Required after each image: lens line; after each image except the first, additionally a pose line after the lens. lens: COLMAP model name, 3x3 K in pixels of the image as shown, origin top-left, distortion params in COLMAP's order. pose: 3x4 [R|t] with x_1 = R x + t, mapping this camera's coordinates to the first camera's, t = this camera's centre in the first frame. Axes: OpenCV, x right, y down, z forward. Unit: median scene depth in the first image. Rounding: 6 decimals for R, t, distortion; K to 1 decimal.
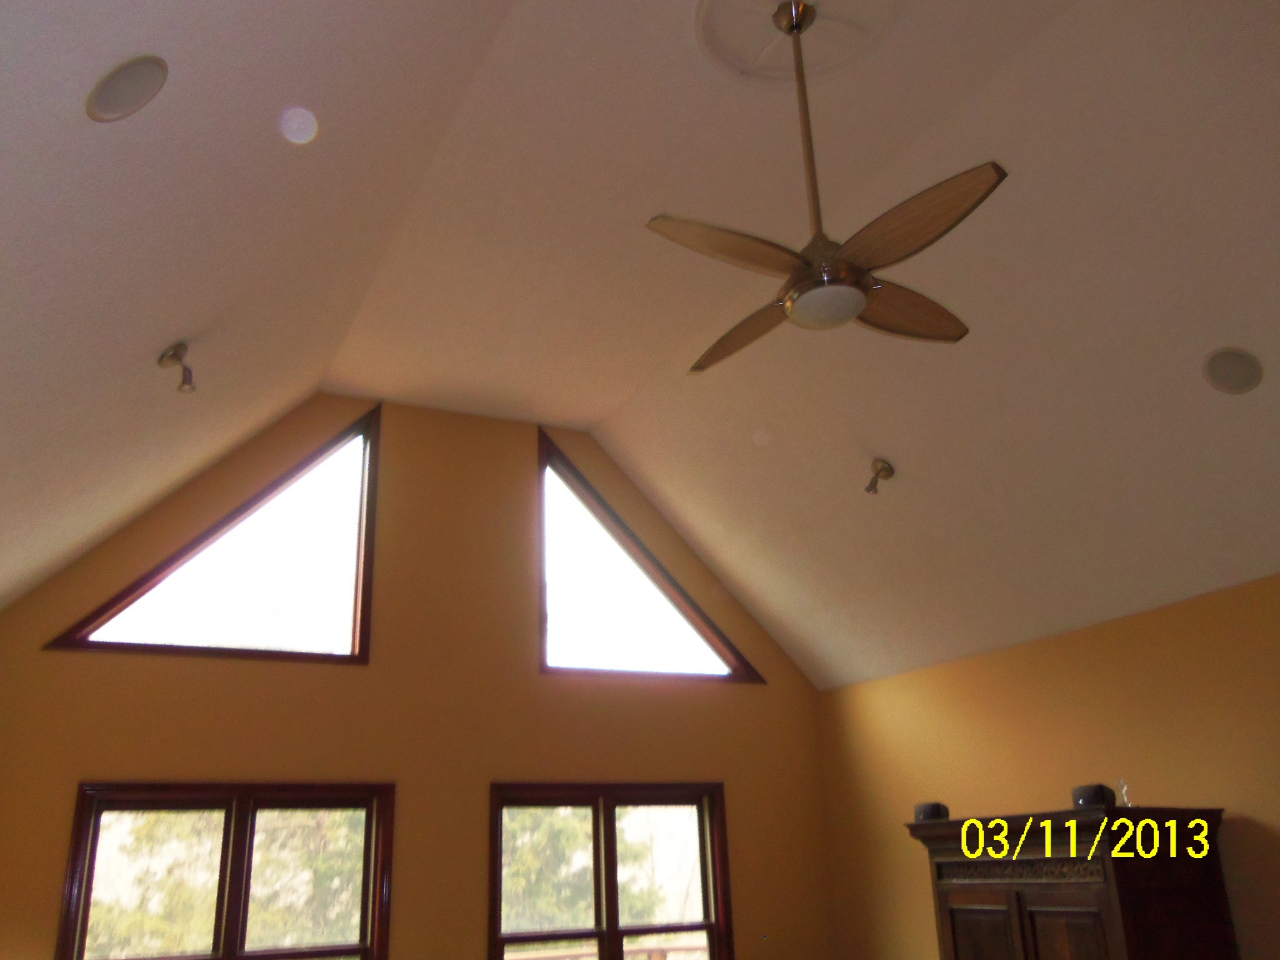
lens RADIAL K [[1071.4, 0, 651.8], [0, 1071.4, 472.8], [0, 0, 1]] dist [-0.026224, 0.024885]
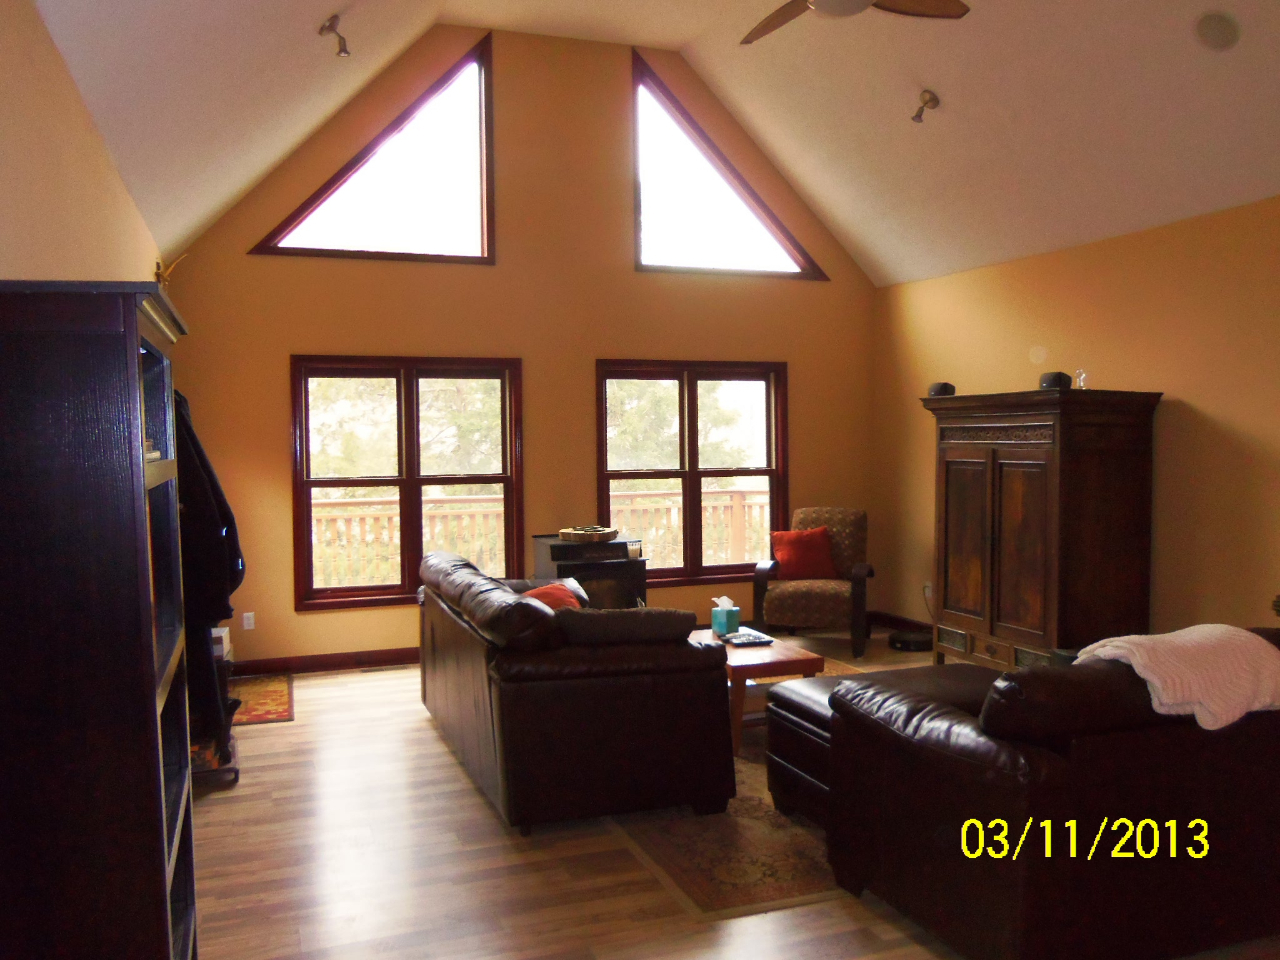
lens RADIAL K [[1071.4, 0, 647.0], [0, 1071.4, 477.8], [0, 0, 1]] dist [-0.026224, 0.024885]
pose [[0.993952, 0.030571, -0.105472, 0.044637], [0.012346, 0.923270, 0.383954, -0.064212], [0.109118, -0.382934, 0.917308, -0.201301]]
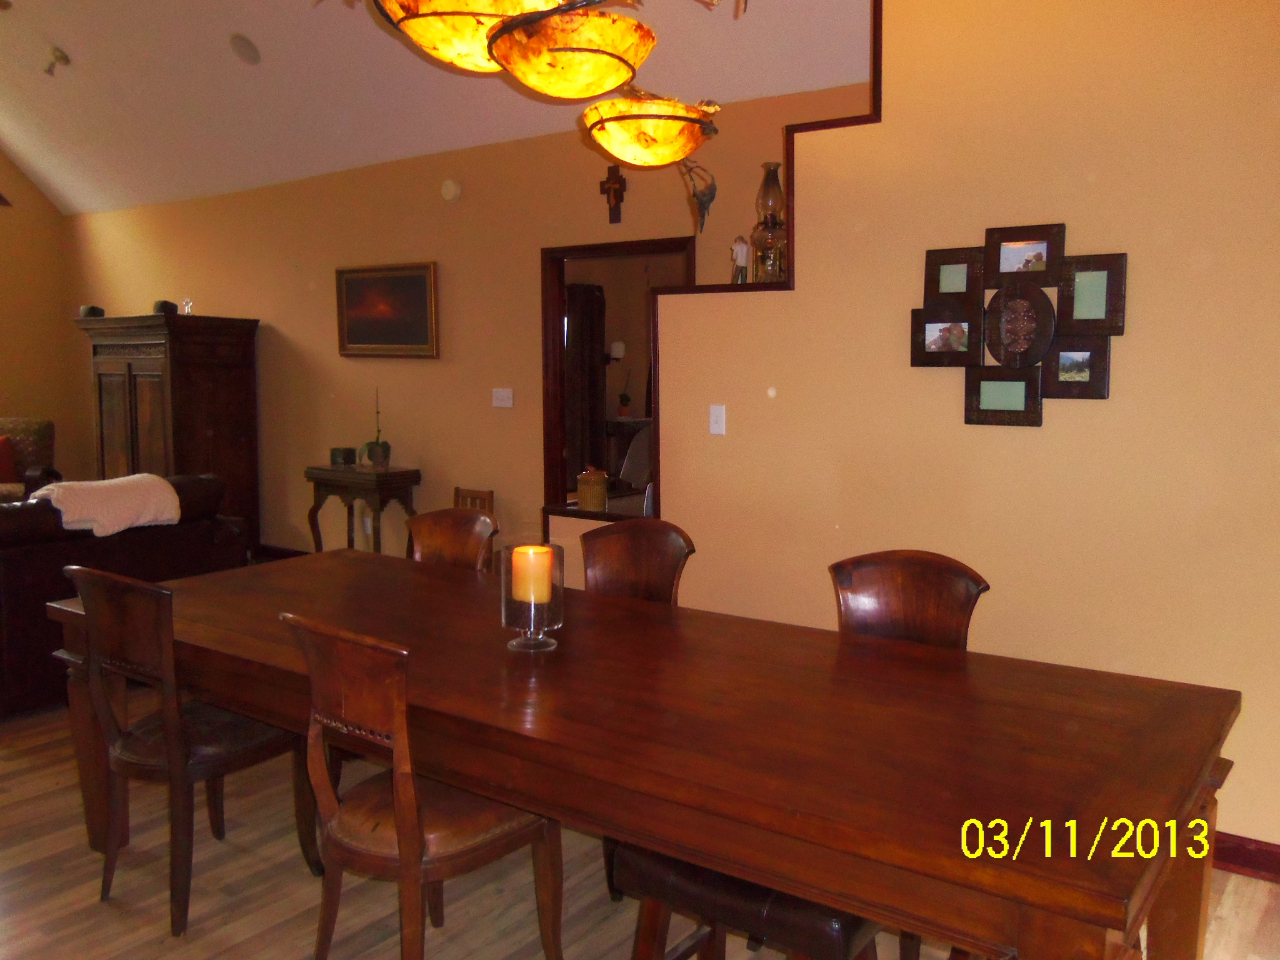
lens RADIAL K [[1071.4, 0, 644.7], [0, 1071.4, 467.6], [0, 0, 1]] dist [-0.026224, 0.024885]
pose [[0.893141, -0.010377, 0.449657, 0.236993], [-0.186019, 0.901703, 0.390294, -0.170980], [-0.409506, -0.432232, 0.803418, -0.490274]]
